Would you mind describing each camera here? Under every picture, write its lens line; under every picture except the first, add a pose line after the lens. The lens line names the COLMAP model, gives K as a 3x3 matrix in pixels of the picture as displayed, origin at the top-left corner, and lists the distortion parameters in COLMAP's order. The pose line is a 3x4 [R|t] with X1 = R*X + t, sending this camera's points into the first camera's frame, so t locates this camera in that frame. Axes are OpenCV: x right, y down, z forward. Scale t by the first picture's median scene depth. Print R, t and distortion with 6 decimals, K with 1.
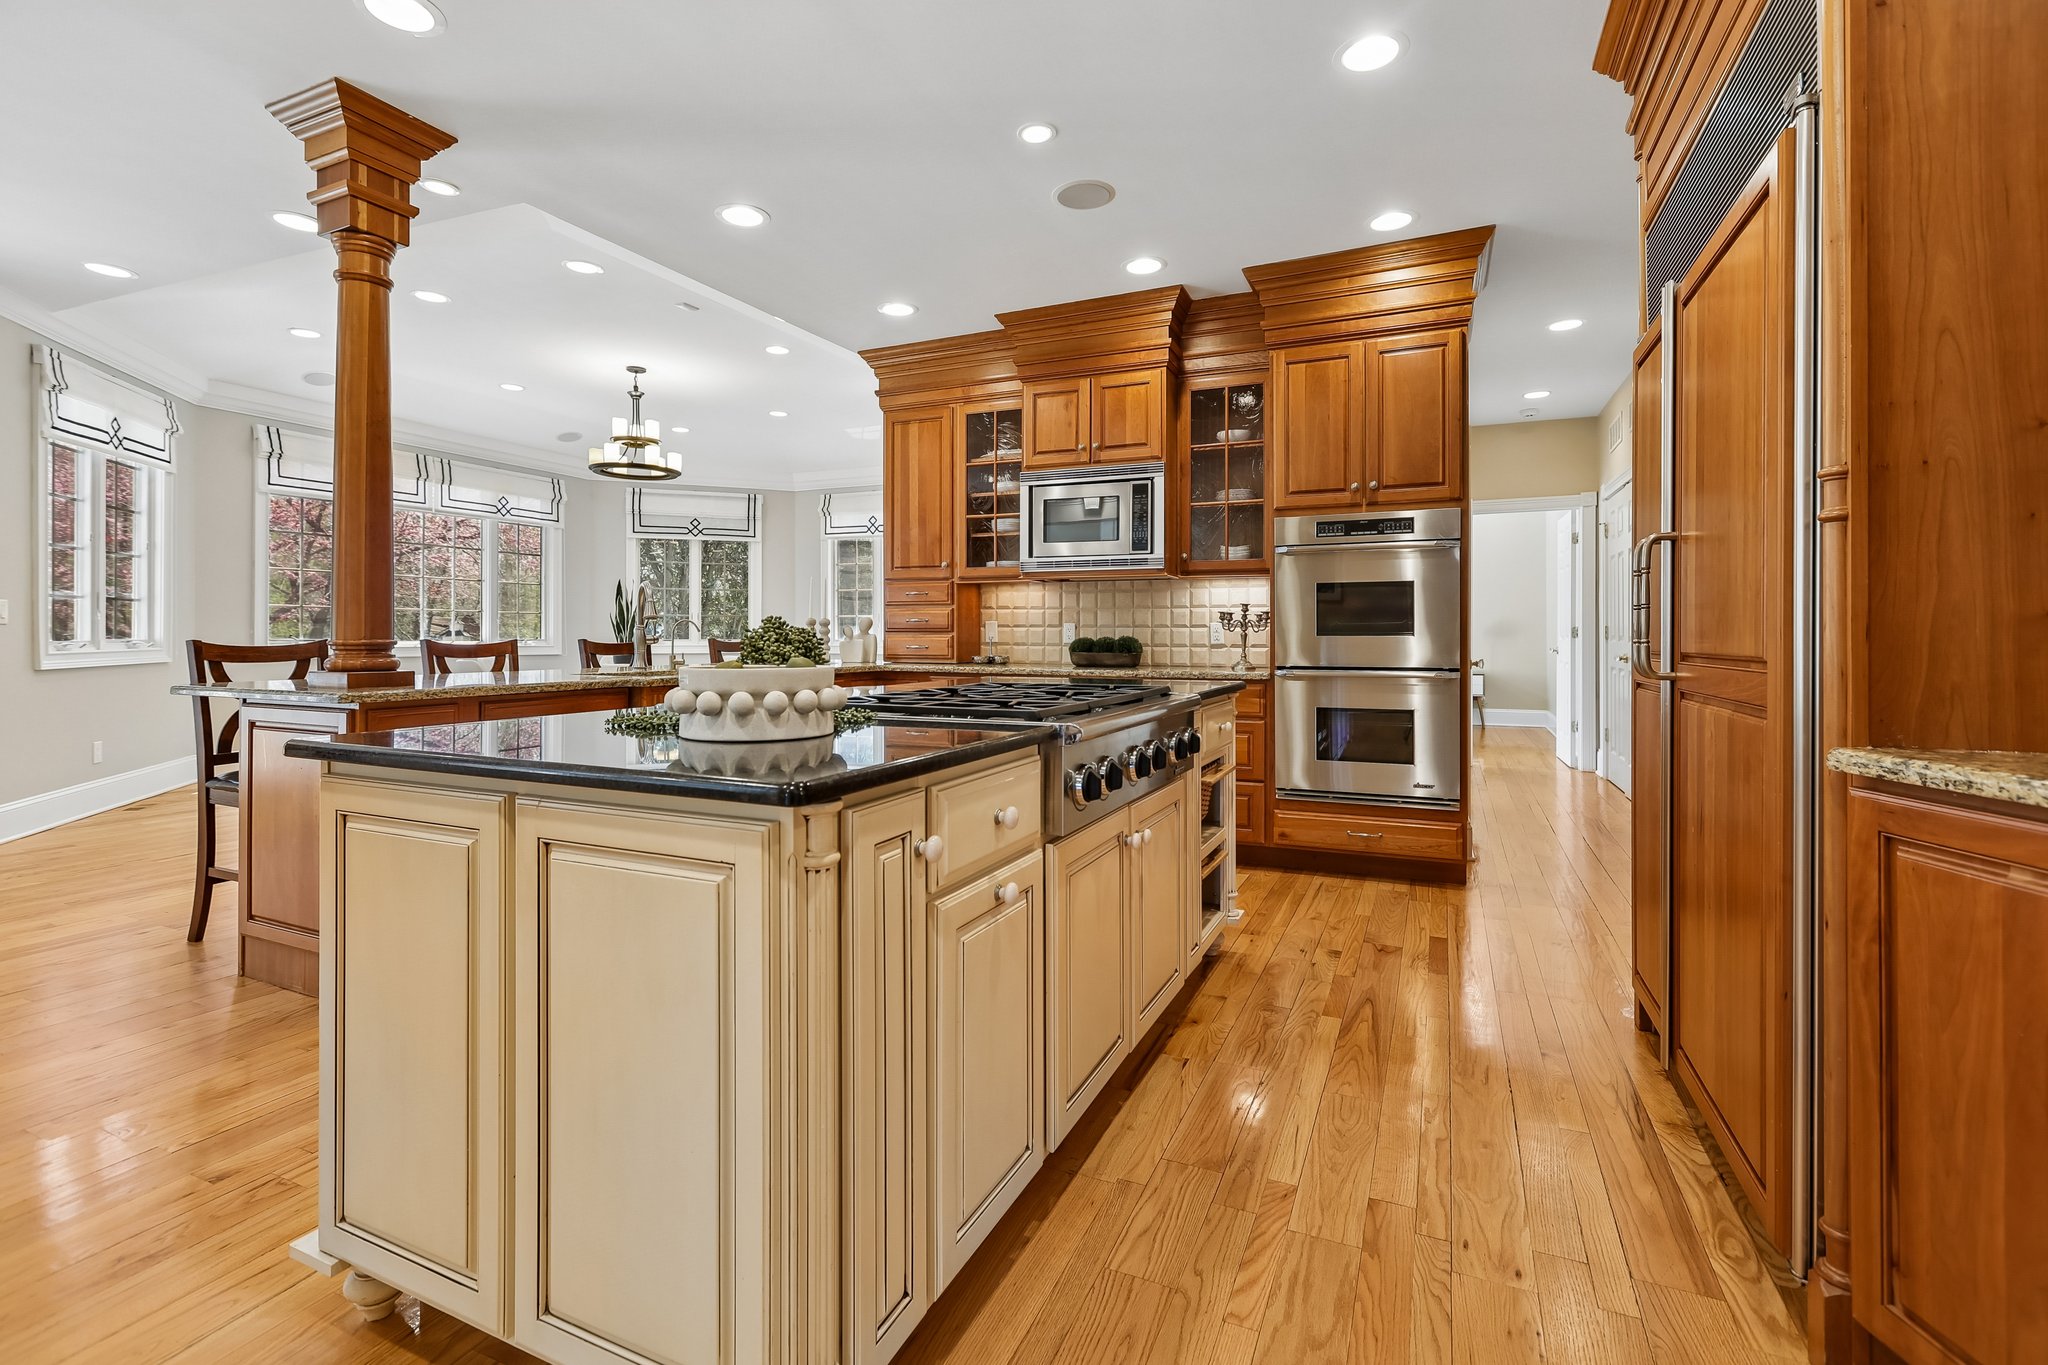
lens RADIAL K [[917.1, 0, 1036.0], [0, 917.1, 634.7], [0, 0, 1]] dist [-0.001394, 0.001973]
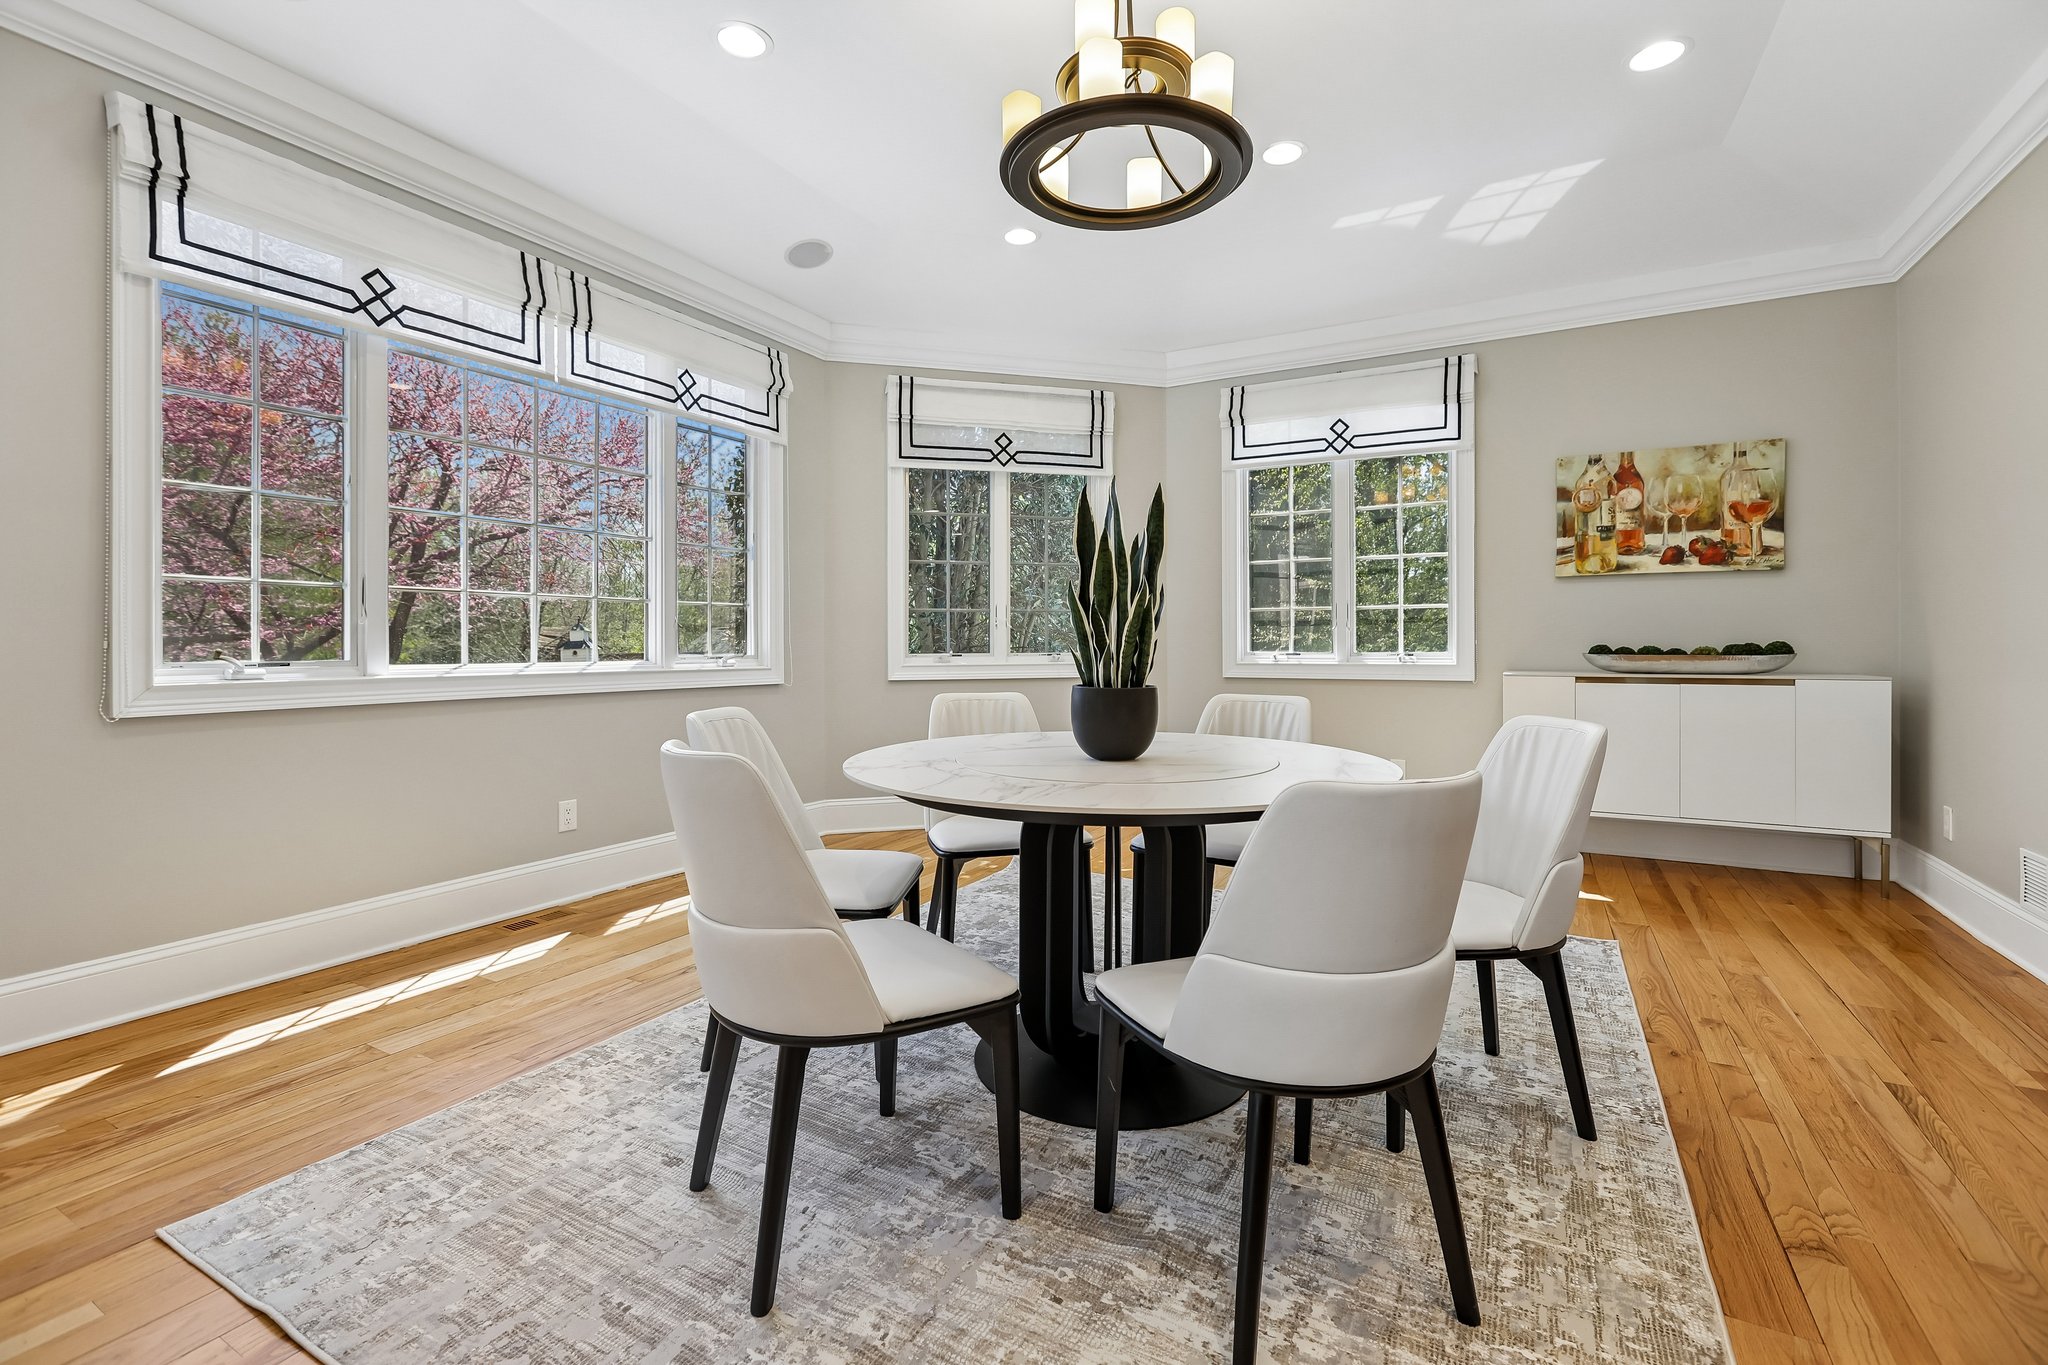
lens RADIAL K [[917.1, 0, 1028.3], [0, 917.1, 638.3], [0, 0, 1]] dist [-0.001394, 0.001973]
pose [[0.995443, -0.007171, -0.095087, -0.707573], [0.006471, 0.999950, -0.007663, 0.000119], [0.095137, 0.007013, 0.995439, 1.057584]]
